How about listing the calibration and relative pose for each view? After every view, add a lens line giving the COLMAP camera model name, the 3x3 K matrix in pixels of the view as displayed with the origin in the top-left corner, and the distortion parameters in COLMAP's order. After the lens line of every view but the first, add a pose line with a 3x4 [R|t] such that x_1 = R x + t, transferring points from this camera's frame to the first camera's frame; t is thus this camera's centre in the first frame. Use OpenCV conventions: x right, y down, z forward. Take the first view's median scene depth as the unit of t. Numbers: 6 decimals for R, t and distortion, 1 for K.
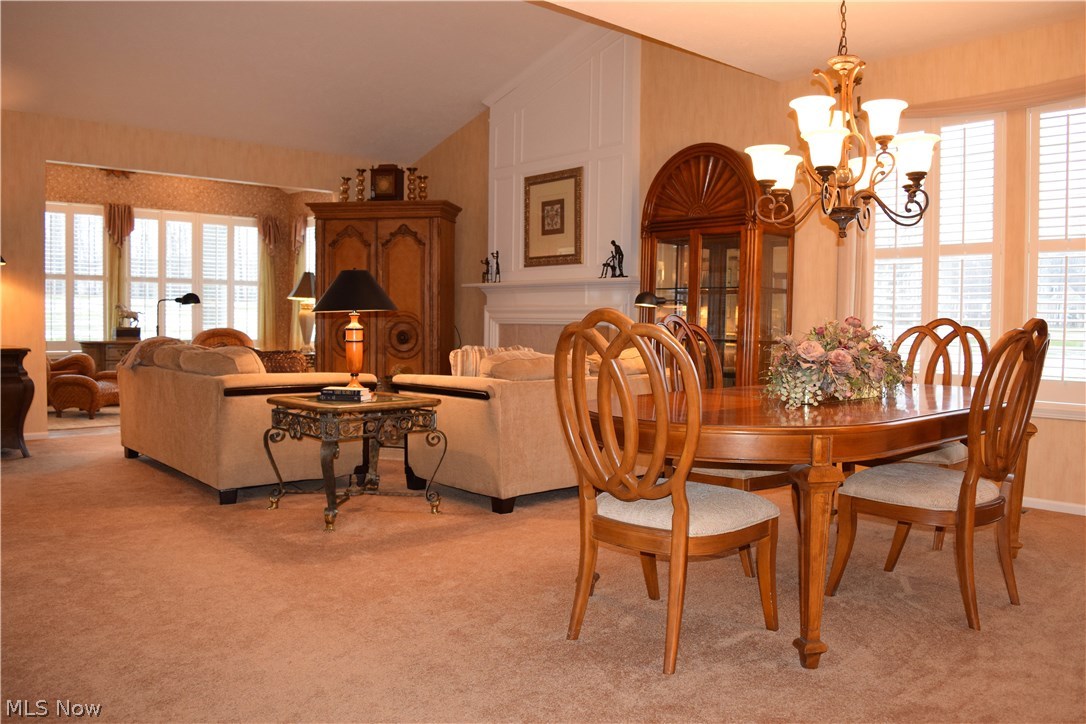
lens RADIAL K [[847.0, 0, 532.2], [0, 847.0, 362.7], [0, 0, 1]] dist [-0.082462, 0.002604]
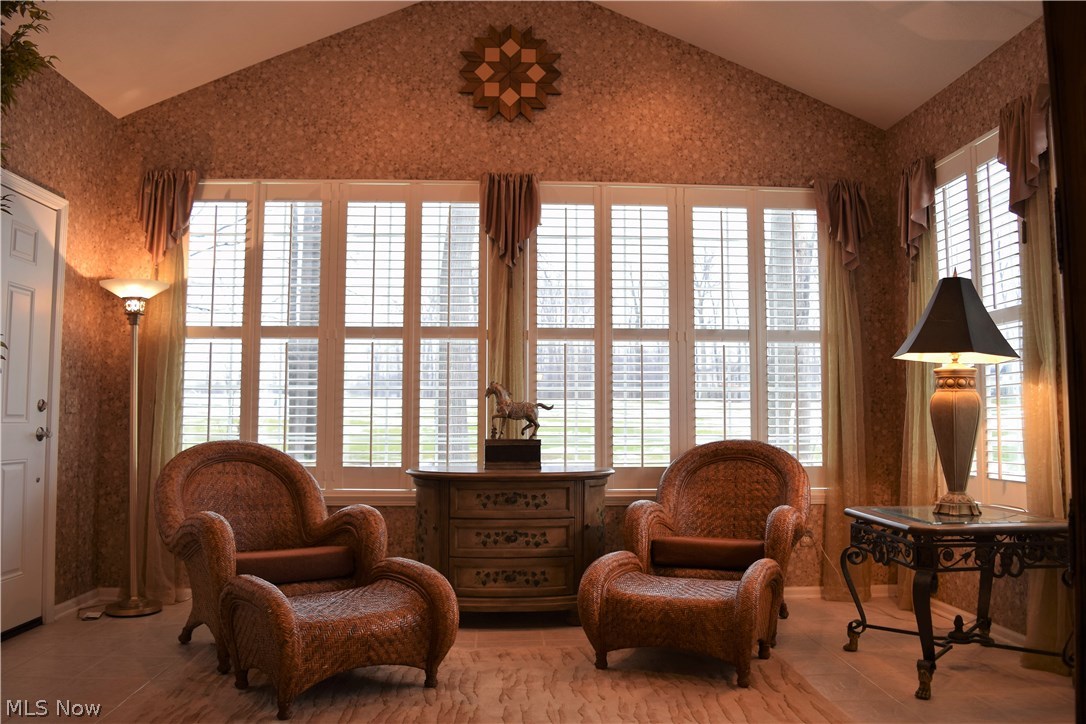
lens RADIAL K [[847.0, 0, 532.2], [0, 847.0, 362.7], [0, 0, 1]] dist [-0.082462, 0.002604]
pose [[0.789978, -0.055884, -0.610583, -0.196345], [-0.016602, 0.993523, -0.112411, -0.031505], [0.612911, 0.098939, 0.783933, 0.618590]]
